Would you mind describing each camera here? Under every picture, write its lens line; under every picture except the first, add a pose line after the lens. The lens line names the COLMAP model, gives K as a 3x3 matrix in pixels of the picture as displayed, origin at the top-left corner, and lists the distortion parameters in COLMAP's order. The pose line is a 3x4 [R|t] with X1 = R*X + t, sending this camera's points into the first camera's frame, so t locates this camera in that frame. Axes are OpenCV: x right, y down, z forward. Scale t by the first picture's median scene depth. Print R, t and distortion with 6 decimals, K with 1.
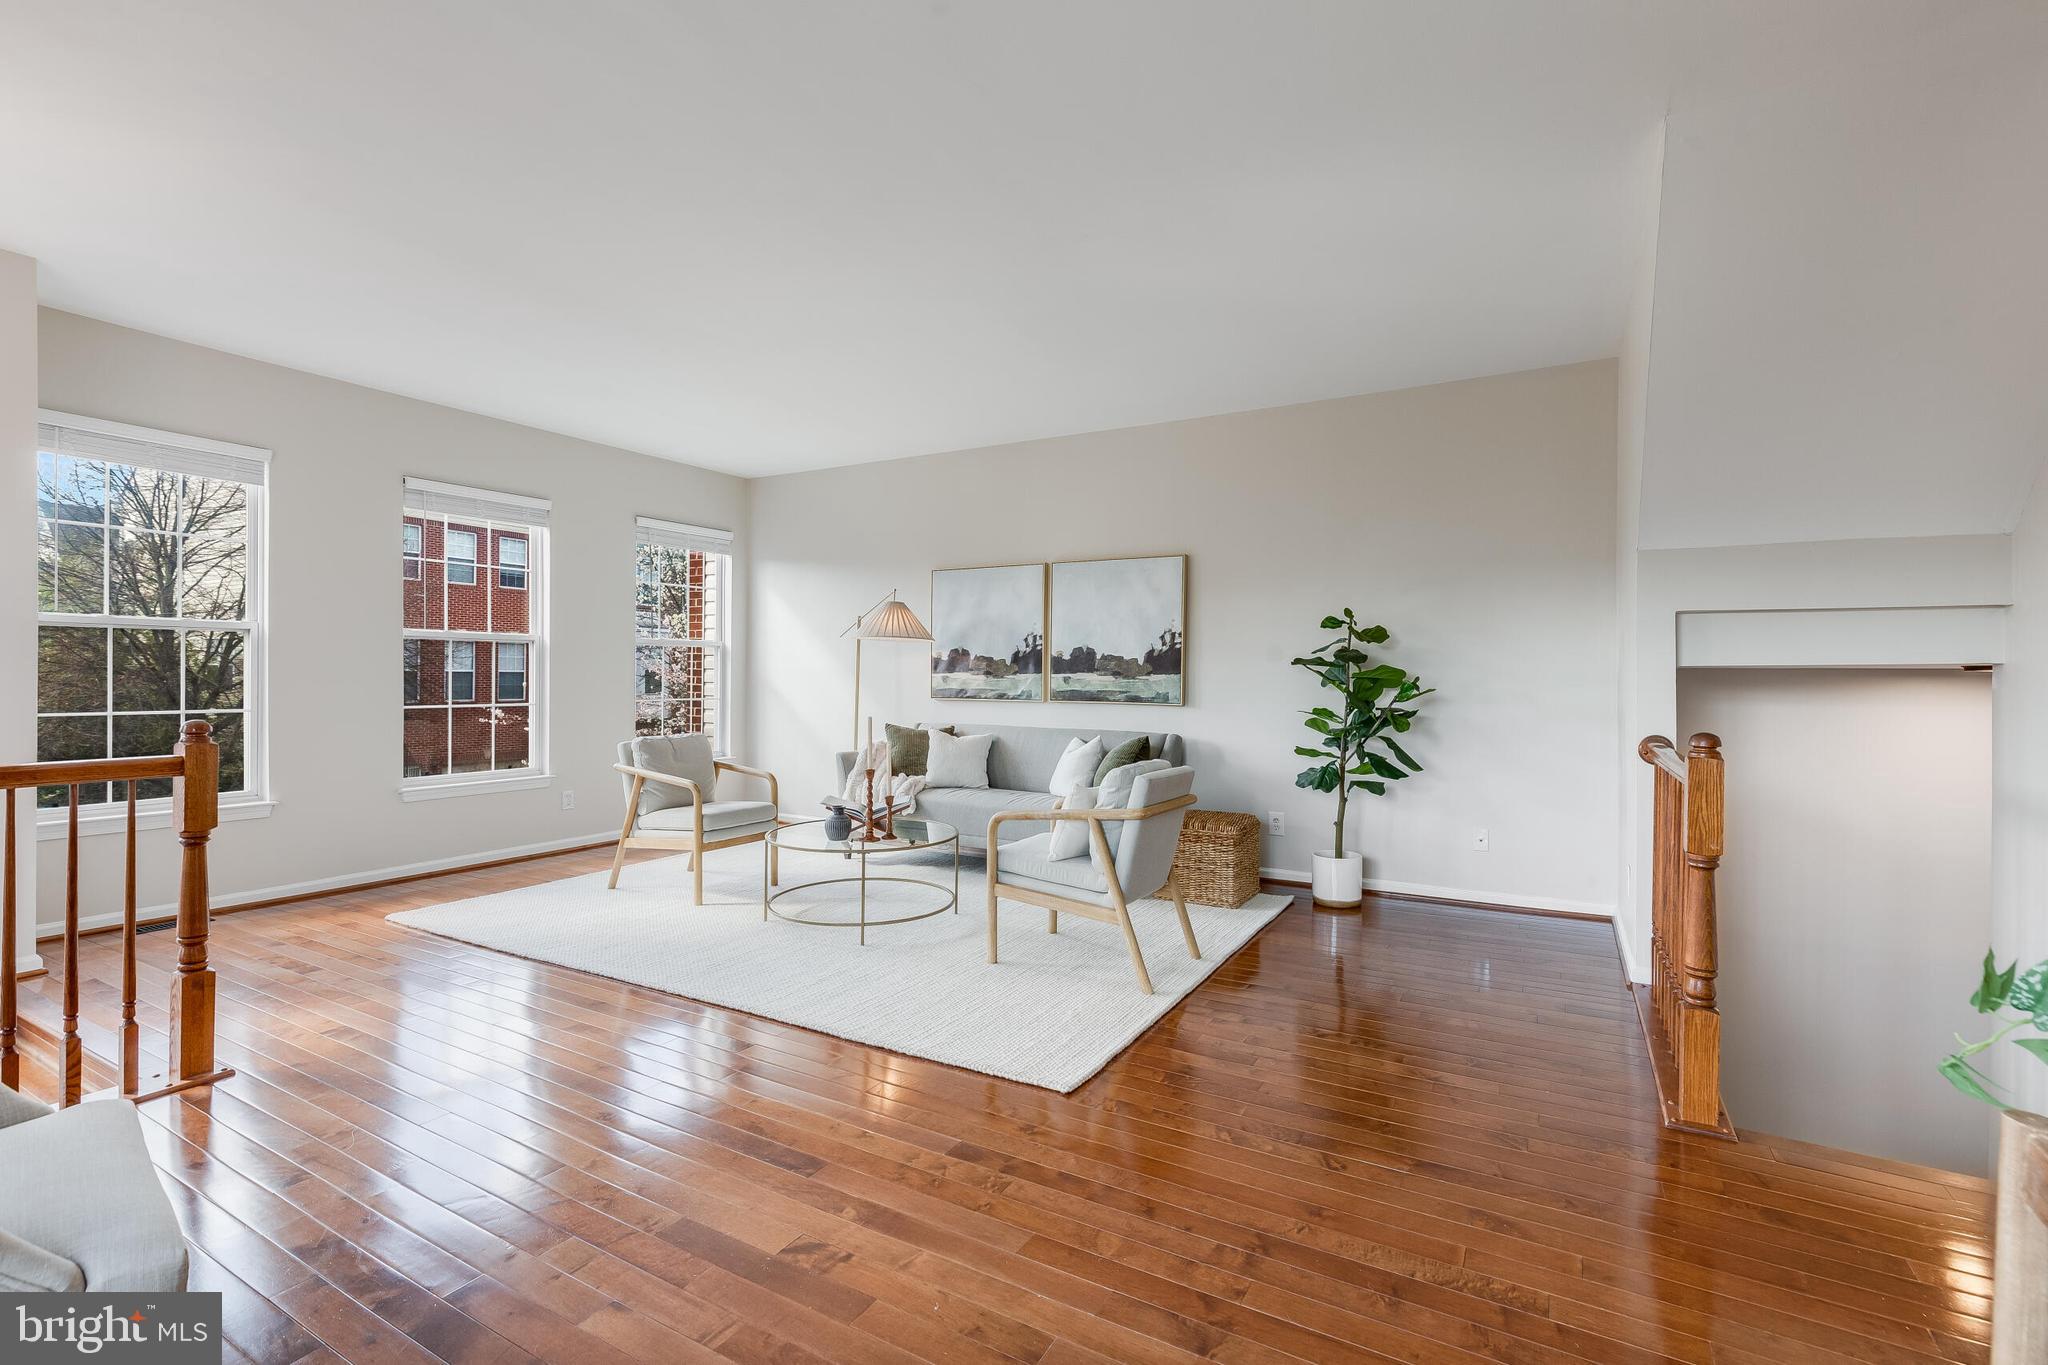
lens RADIAL K [[918.2, 0, 1024.0], [0, 918.2, 682.5], [0, 0, 1]] dist [0.002297, -0.000351]
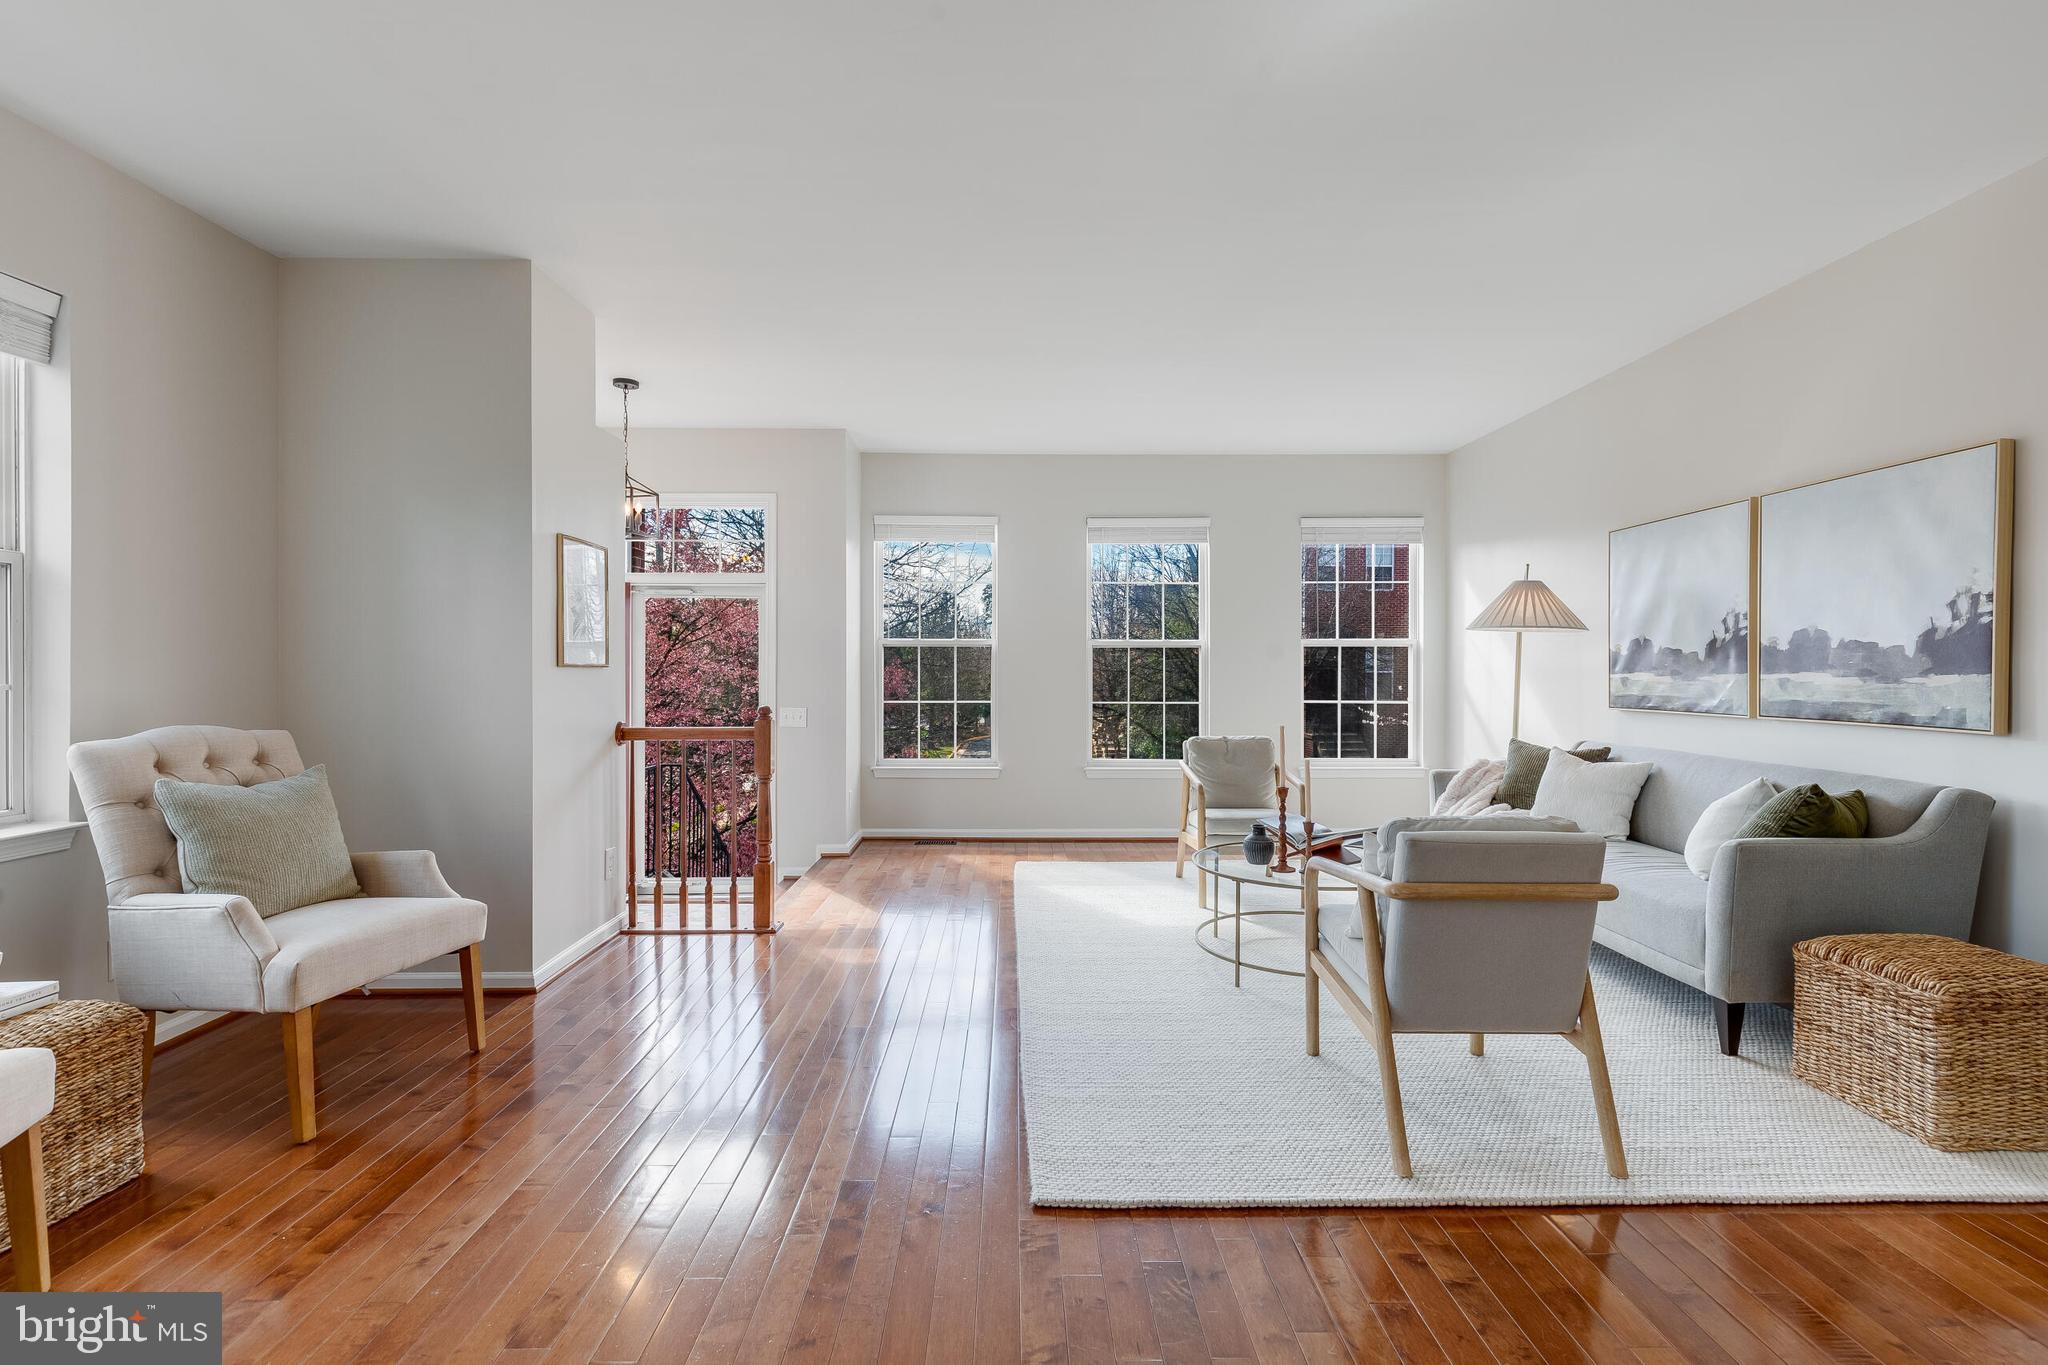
lens RADIAL K [[915.6, 0, 1025.1], [0, 915.6, 678.5], [0, 0, 1]] dist [-0.000048, -0.000333]
pose [[0.511052, -0.000039, -0.859550, 0.312792], [-0.005002, 0.999983, -0.003019, -0.001963], [0.859535, 0.005842, 0.511043, 0.256213]]
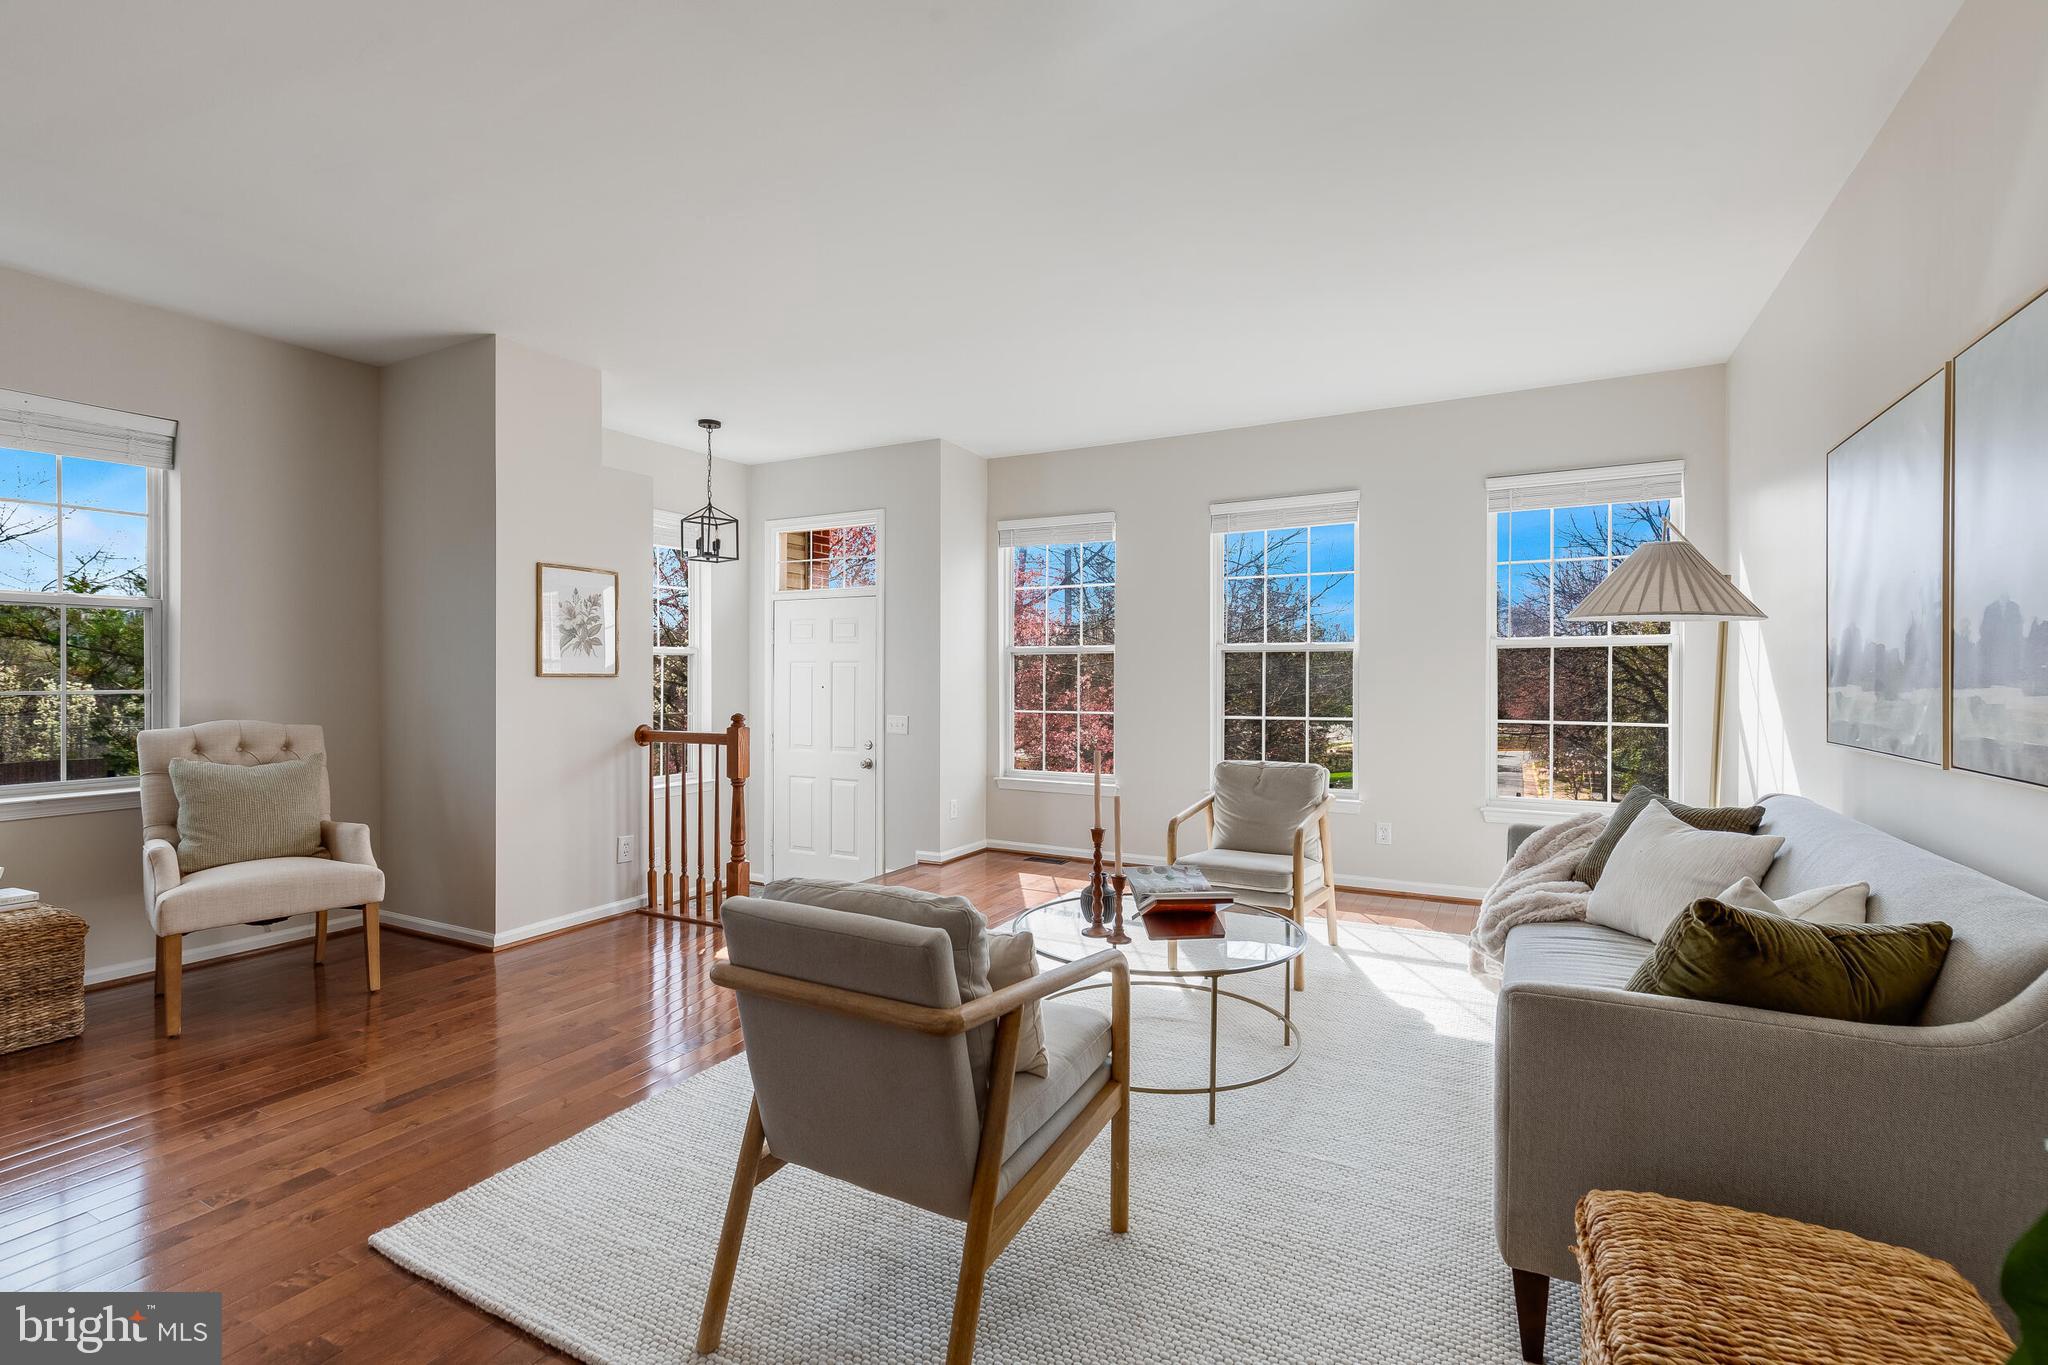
lens RADIAL K [[918.2, 0, 1024.0], [0, 918.2, 682.5], [0, 0, 1]] dist [0.002297, -0.000351]
pose [[0.036268, -0.001582, -0.999341, 0.359660], [-0.010354, 0.999944, -0.001958, -0.008172], [0.999288, 0.010418, 0.036250, 0.655858]]
